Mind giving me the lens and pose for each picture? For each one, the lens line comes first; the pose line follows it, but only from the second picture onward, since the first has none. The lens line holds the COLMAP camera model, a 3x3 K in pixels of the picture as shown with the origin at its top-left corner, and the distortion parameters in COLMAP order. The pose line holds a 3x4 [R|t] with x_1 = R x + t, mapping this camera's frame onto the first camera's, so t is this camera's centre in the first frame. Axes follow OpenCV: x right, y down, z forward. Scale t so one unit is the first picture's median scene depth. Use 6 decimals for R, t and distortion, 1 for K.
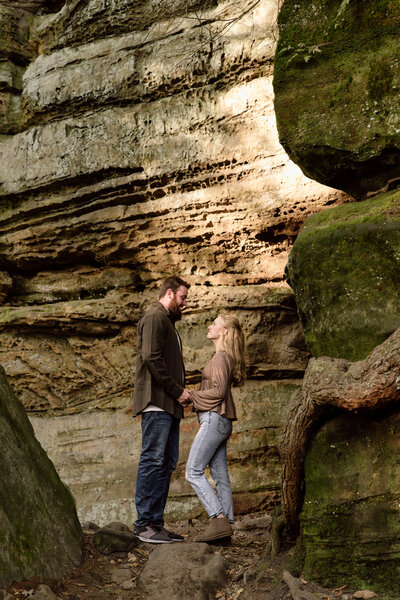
lens RADIAL K [[408.4, 0, 200.0], [0, 408.4, 300.0], [0, 0, 1]] dist [0.005275, 0.002201]
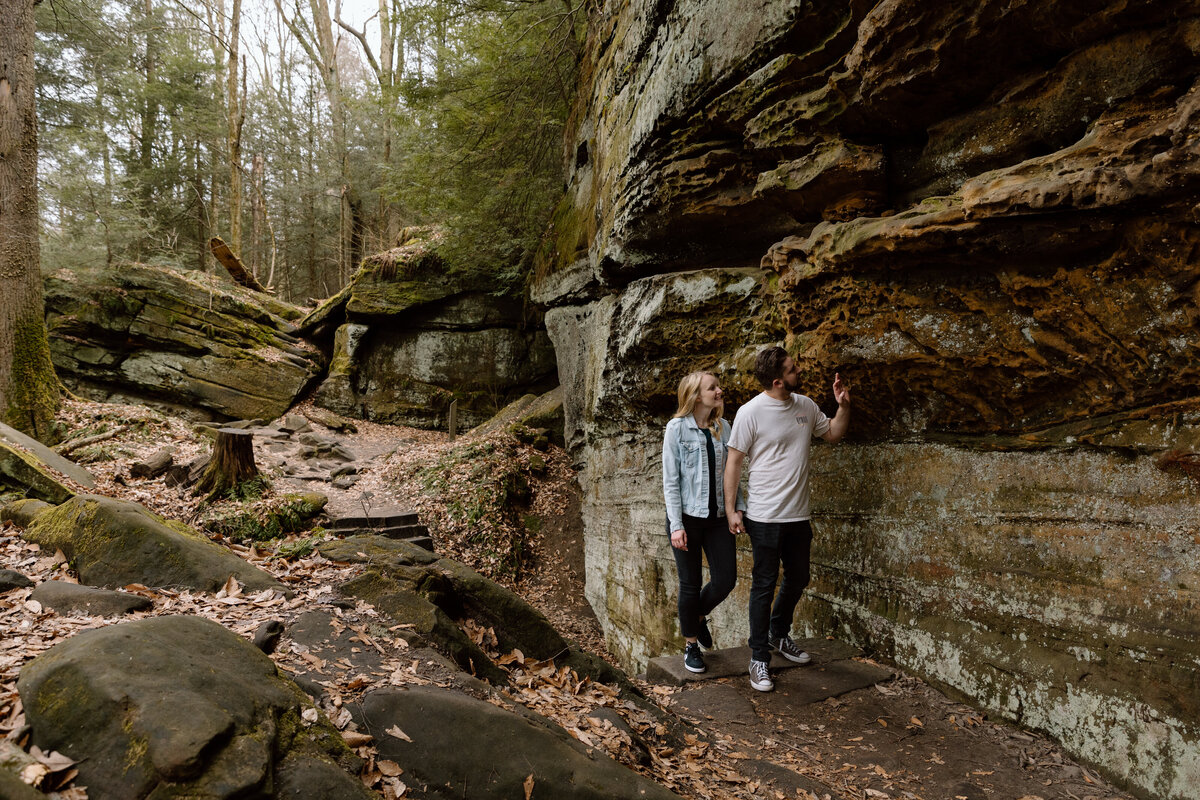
lens RADIAL K [[816.8, 0, 600.0], [0, 816.8, 400.0], [0, 0, 1]] dist [0.005275, 0.002201]
pose [[0.682122, 0.007345, -0.731201, 0.003730], [0.166156, 0.972236, 0.164770, 0.019428], [0.712110, -0.233887, 0.661964, 0.170106]]
